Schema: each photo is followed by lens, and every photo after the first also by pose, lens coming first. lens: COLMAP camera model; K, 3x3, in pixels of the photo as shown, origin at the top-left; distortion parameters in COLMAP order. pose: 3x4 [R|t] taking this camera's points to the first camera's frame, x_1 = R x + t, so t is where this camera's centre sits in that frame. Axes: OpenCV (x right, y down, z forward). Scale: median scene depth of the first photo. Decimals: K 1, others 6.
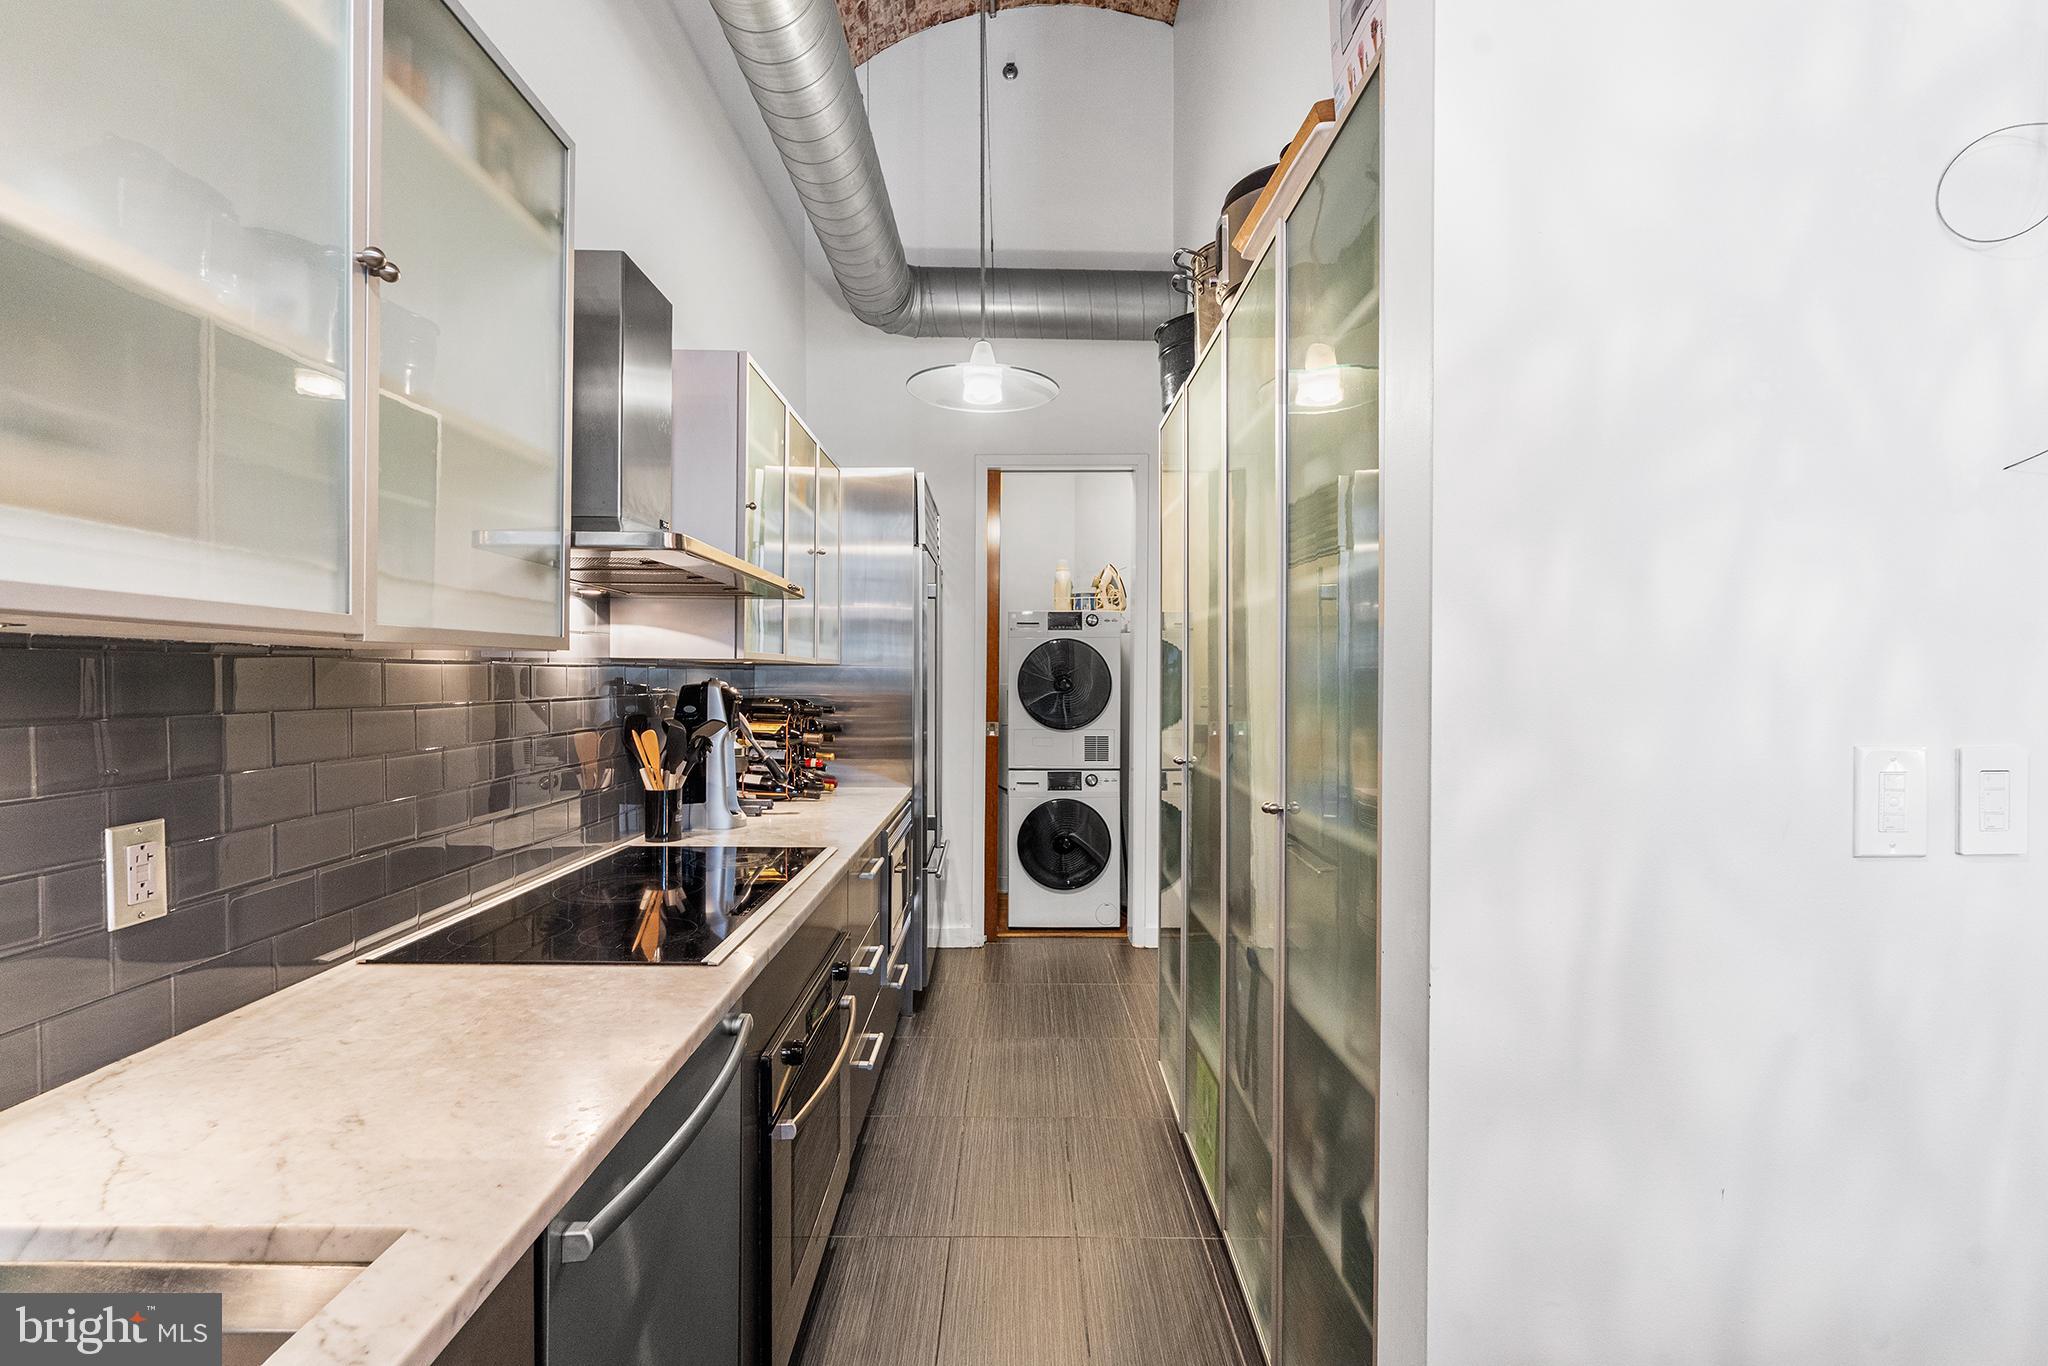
lens RADIAL K [[923.4, 0, 1025.2], [0, 923.4, 688.2], [0, 0, 1]] dist [-0.008225, 0.000178]
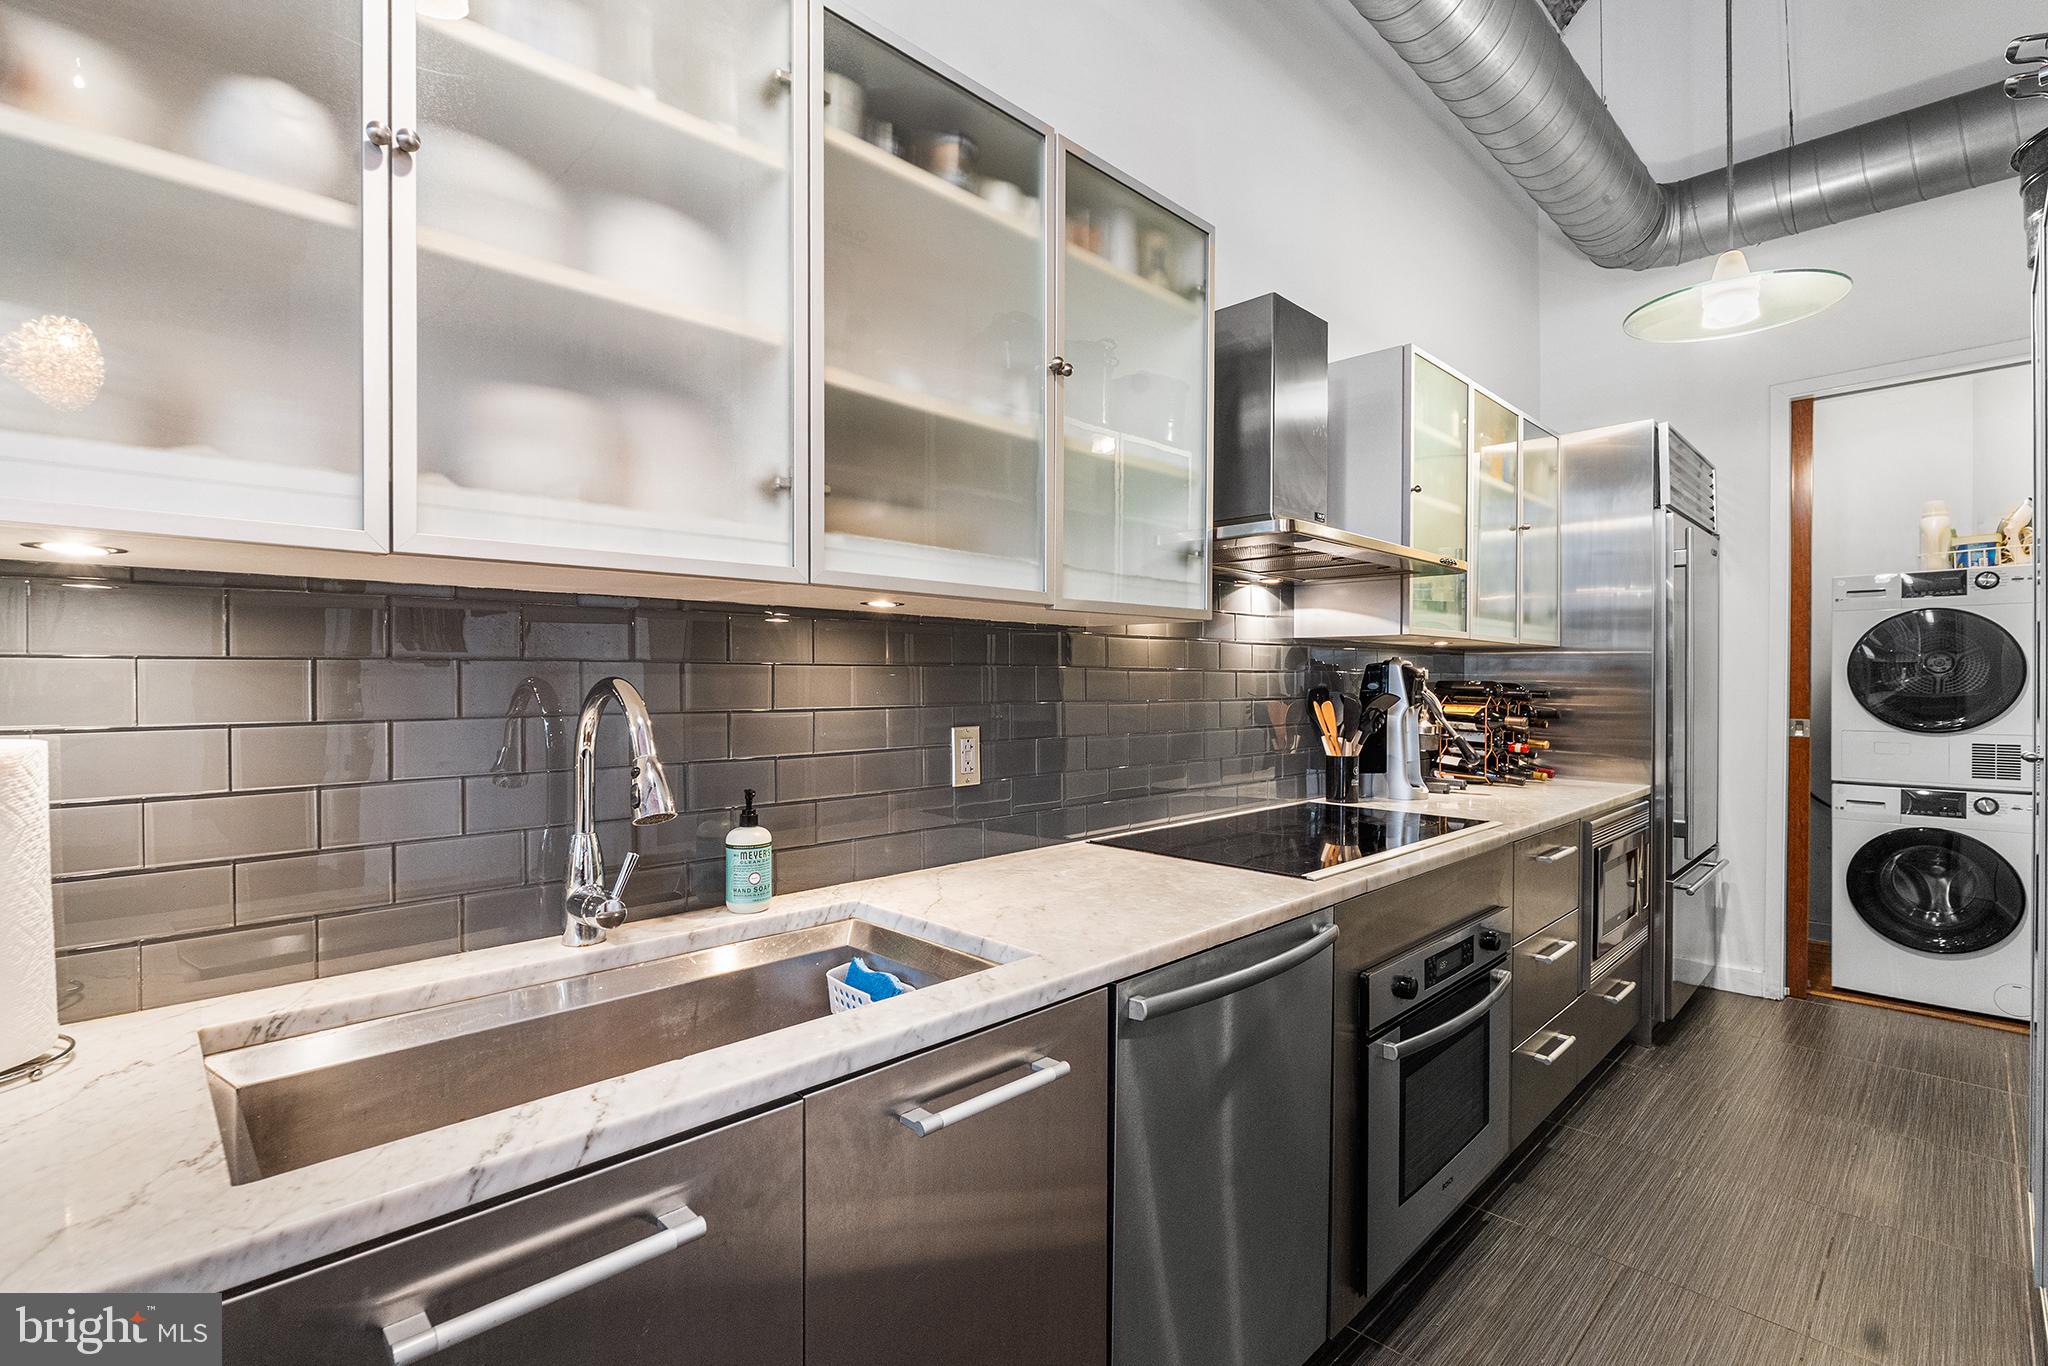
lens RADIAL K [[933.0, 0, 1026.3], [0, 933.0, 693.1], [0, 0, 1]] dist [-0.006947, 0.001096]
pose [[0.691272, 0.005142, -0.722576, 0.145893], [-0.006751, 0.999977, 0.000658, 0.033286], [0.722563, 0.004424, 0.691291, -0.048907]]
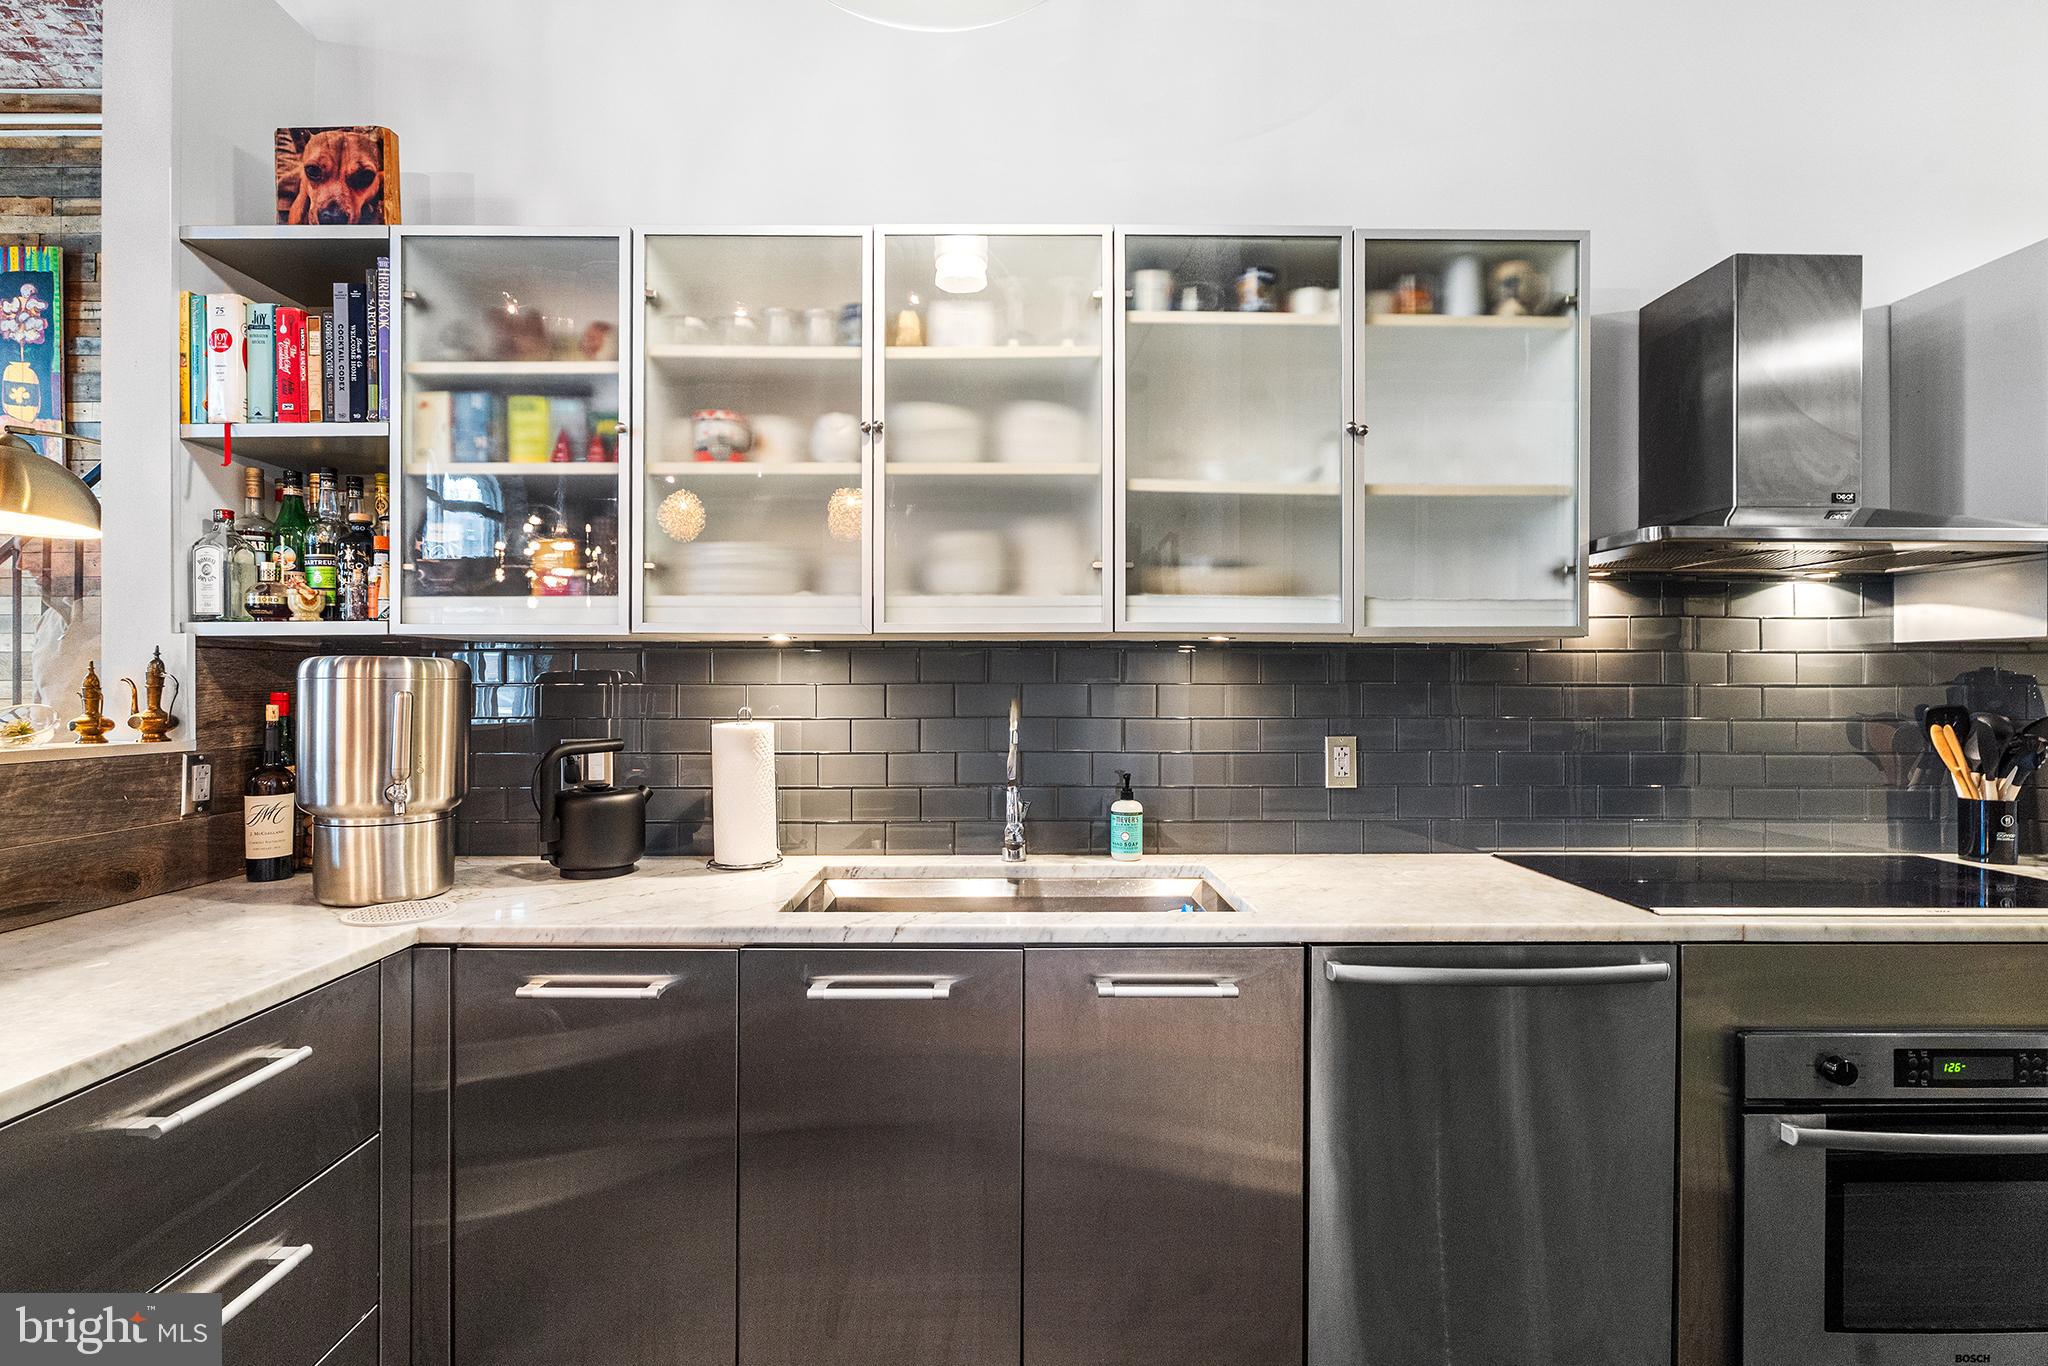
lens RADIAL K [[941.2, 0, 1013.9], [0, 941.2, 689.1], [0, 0, 1]] dist [-0.004695, -0.000013]
pose [[-0.005396, -0.001166, -0.999985, 0.420817], [-0.015311, 0.999882, -0.001083, 0.023631], [0.999868, 0.015305, -0.005413, 0.123643]]
